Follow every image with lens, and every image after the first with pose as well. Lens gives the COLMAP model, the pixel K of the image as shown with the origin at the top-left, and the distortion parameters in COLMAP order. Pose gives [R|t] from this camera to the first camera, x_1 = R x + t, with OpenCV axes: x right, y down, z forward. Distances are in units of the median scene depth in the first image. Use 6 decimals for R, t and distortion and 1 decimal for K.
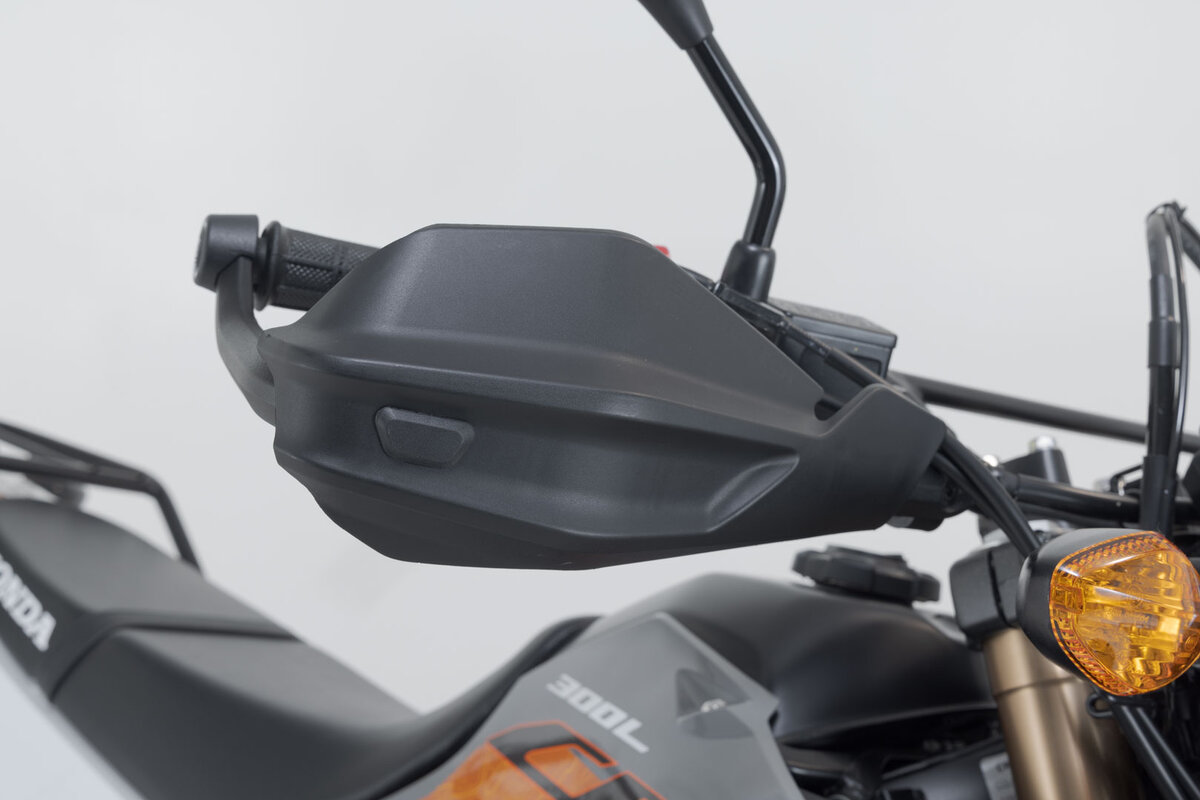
lens RADIAL K [[1670.8, 0, 595.4], [0, 1670.8, 399.0], [0, 0, 1]] dist [-0.051858, 0.000000]
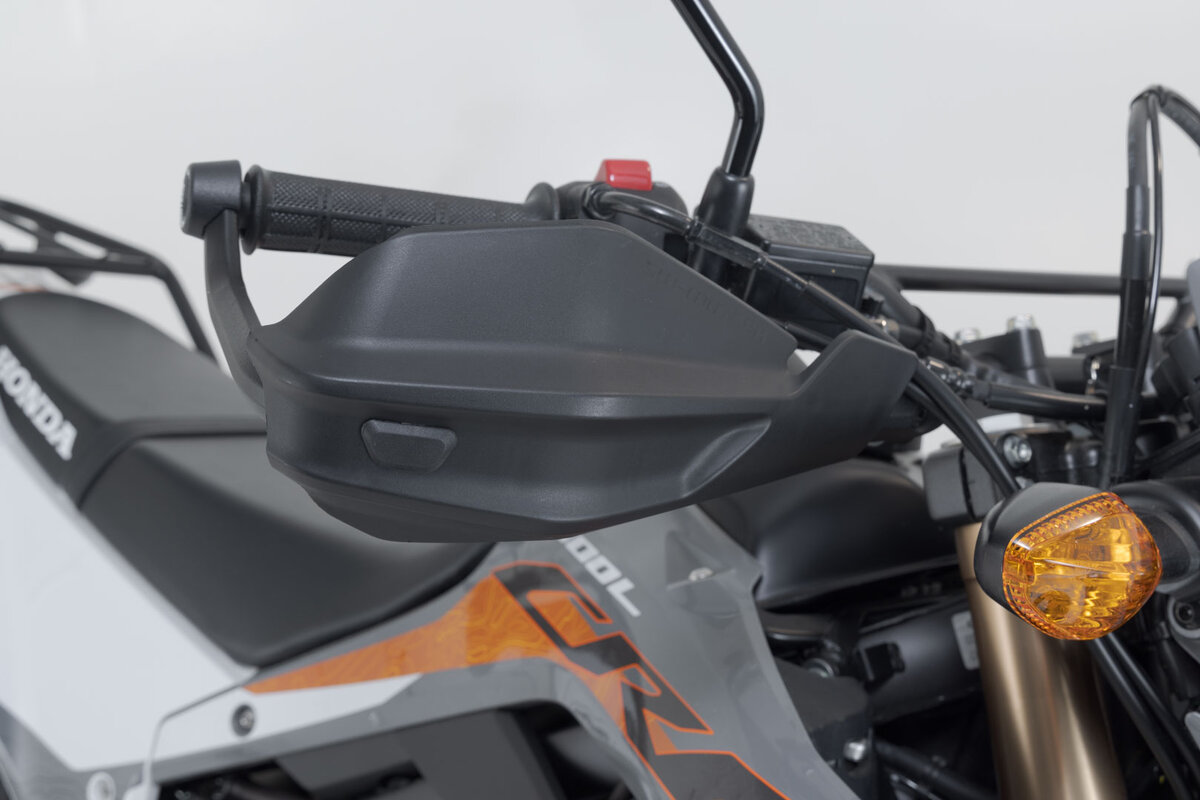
lens RADIAL K [[1670.8, 0, 604.6], [0, 1670.8, 401.9], [0, 0, 1]] dist [-0.051858, 0.000000]
pose [[0.999795, -0.018712, -0.007705, 0.022422], [0.019946, 0.975508, 0.219056, -0.177805], [0.003417, -0.219165, 0.975682, -0.014433]]
